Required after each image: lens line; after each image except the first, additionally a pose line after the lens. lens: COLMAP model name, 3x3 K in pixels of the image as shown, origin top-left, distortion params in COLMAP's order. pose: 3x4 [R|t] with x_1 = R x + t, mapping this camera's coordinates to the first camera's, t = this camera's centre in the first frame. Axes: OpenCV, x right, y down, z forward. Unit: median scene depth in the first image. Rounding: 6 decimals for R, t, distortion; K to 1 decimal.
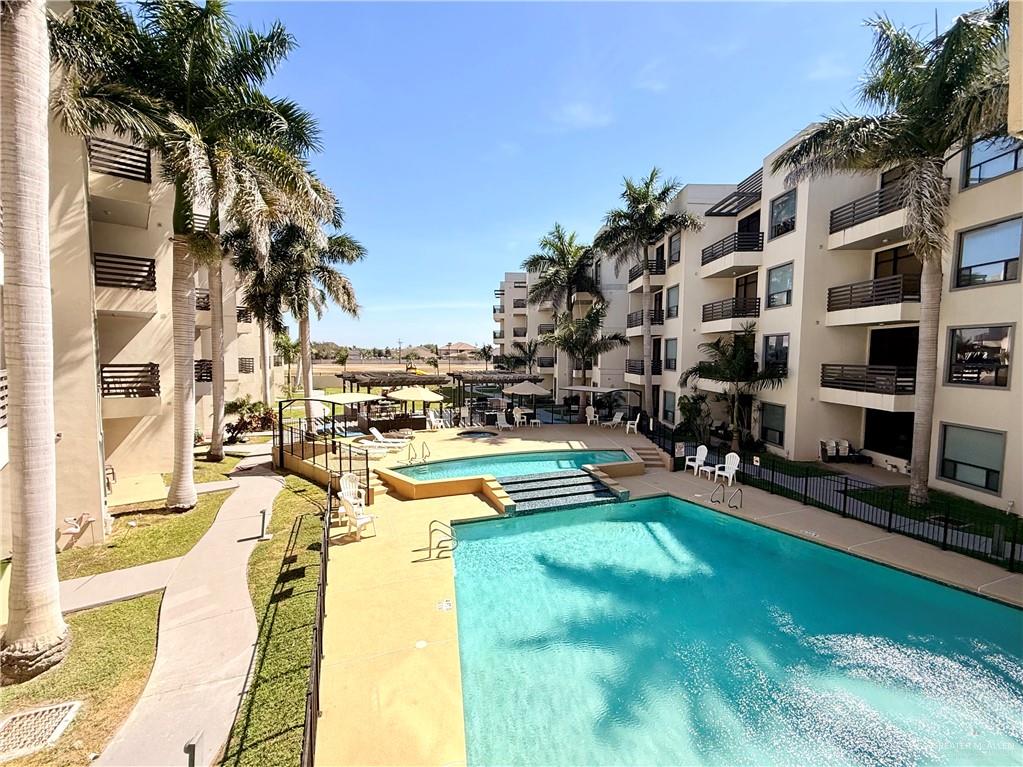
lens RADIAL K [[442.1, 0, 507.9], [0, 442.1, 385.6], [0, 0, 1]] dist [-0.001283, -0.000133]
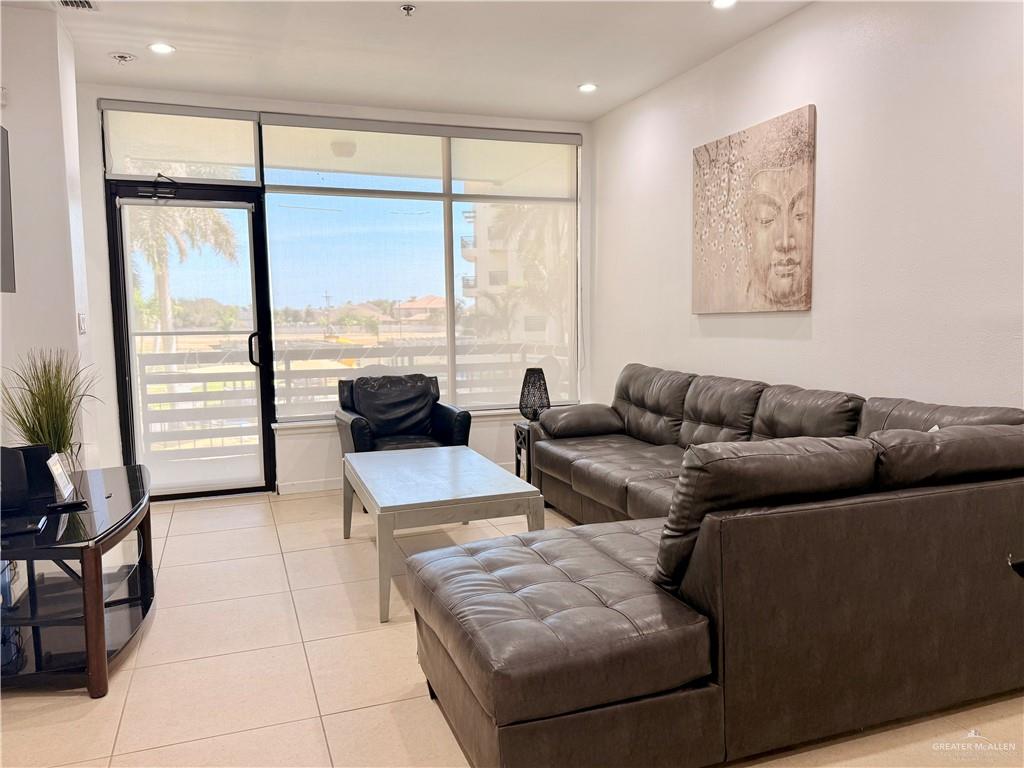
lens RADIAL K [[771.9, 0, 513.8], [0, 771.9, 391.0], [0, 0, 1]] dist [0.027944, -0.008501]
pose [[0.999839, -0.014706, -0.010268, 0.116993], [0.014987, 0.999501, 0.027796, 0.026216], [0.009854, -0.027945, 0.999561, -0.261784]]
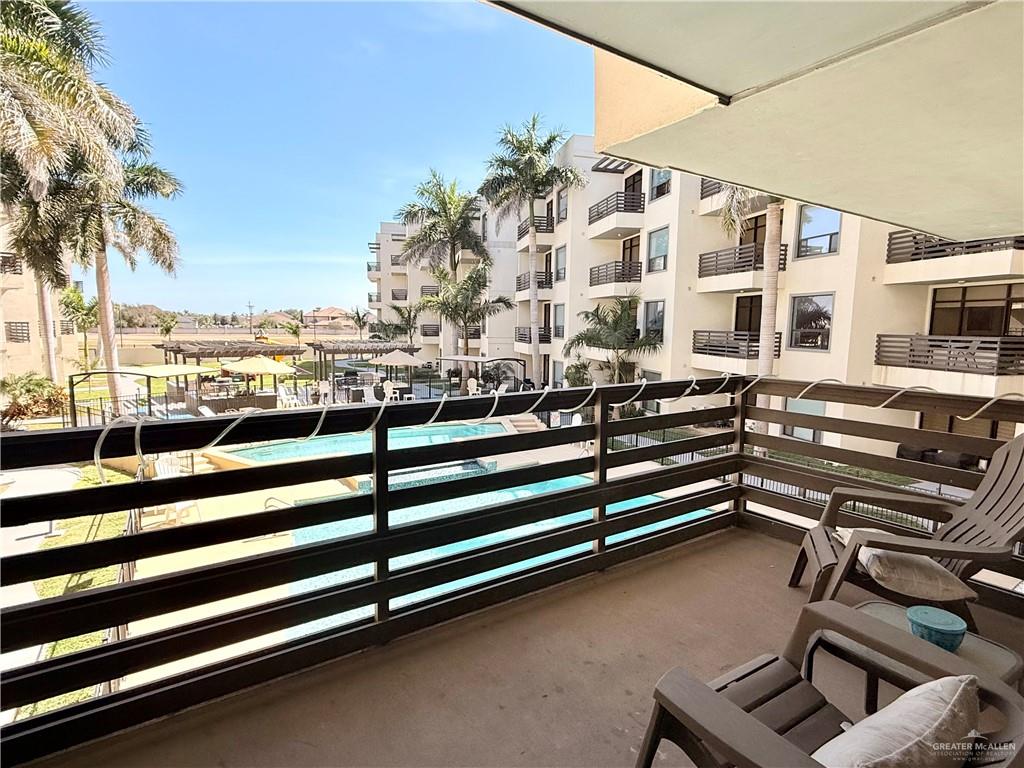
lens RADIAL K [[525.0, 0, 512.1], [0, 525.0, 385.6], [0, 0, 1]] dist [0.003918, -0.003066]
pose [[0.976391, -0.019349, 0.215142, 0.036476], [0.009083, 0.998777, 0.048606, 0.010918], [-0.215820, -0.045504, 0.975372, -0.060343]]
